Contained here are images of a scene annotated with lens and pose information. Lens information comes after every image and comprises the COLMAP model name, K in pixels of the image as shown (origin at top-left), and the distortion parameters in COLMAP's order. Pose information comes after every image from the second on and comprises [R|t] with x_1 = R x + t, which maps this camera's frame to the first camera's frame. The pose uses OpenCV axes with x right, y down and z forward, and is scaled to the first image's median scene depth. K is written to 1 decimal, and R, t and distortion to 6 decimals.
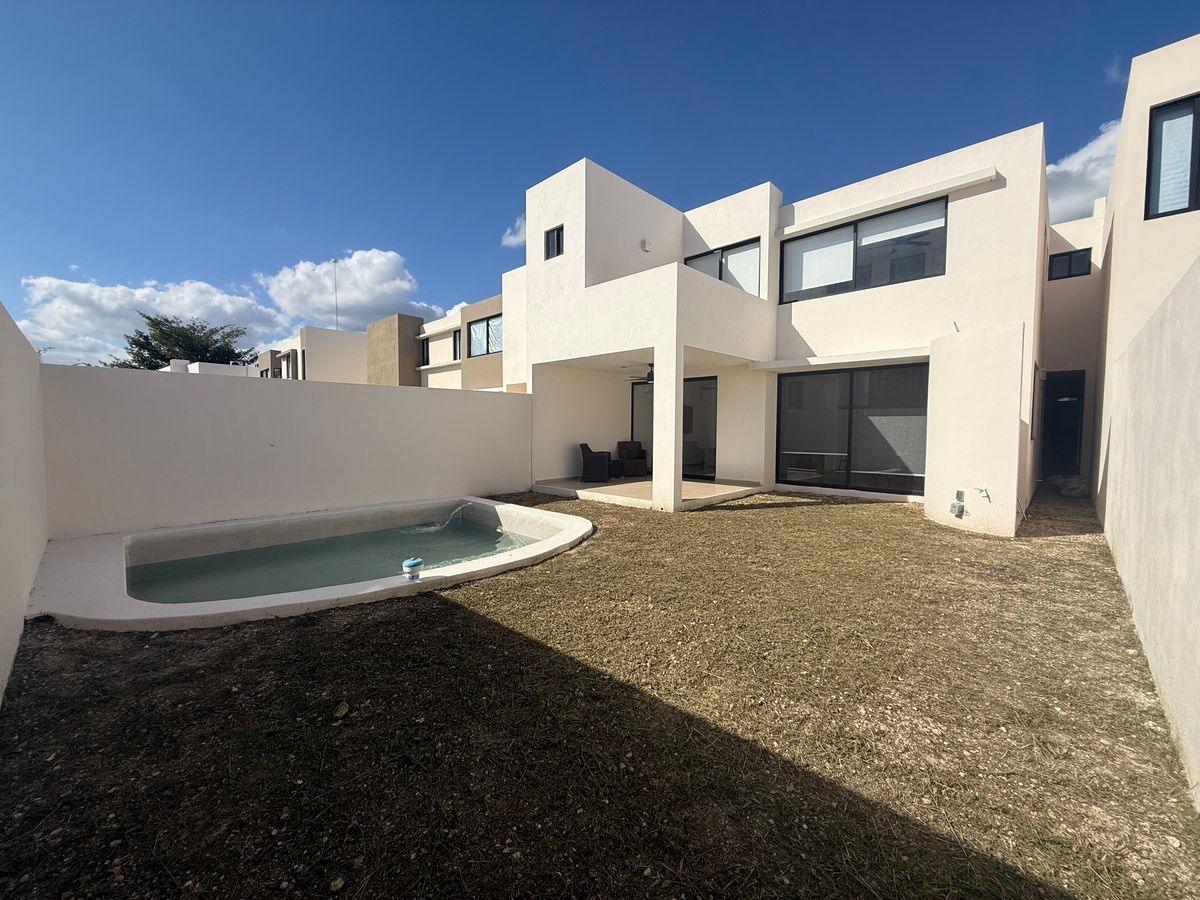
lens RADIAL K [[477.5, 0, 600.0], [0, 477.5, 449.6], [0, 0, 1]] dist [0.001421, -0.000973]
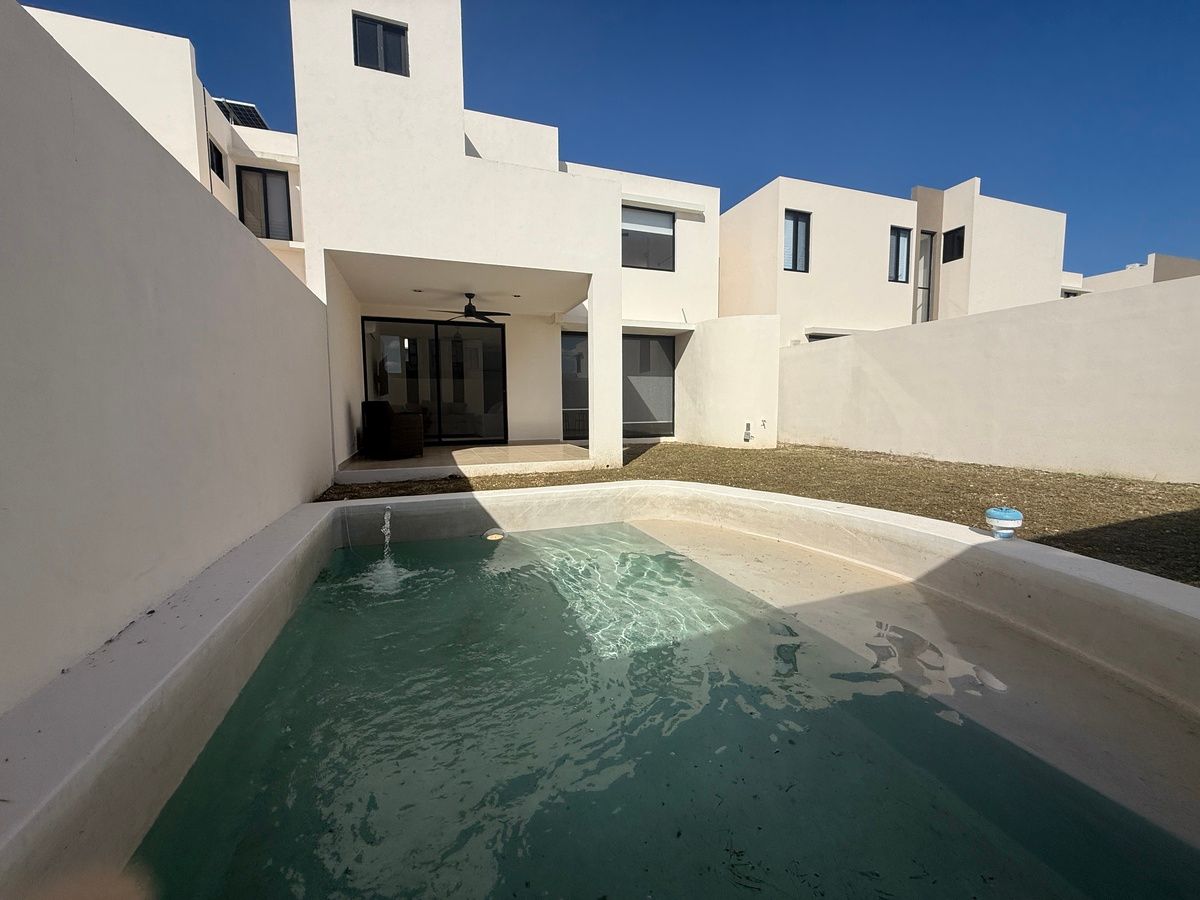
lens RADIAL K [[477.5, 0, 597.1], [0, 477.5, 446.6], [0, 0, 1]] dist [0.001421, -0.000973]
pose [[0.436262, -0.078670, 0.896374, -0.532927], [0.053188, 0.996684, 0.061587, 0.027619], [-0.898246, 0.020809, 0.439000, 0.516970]]
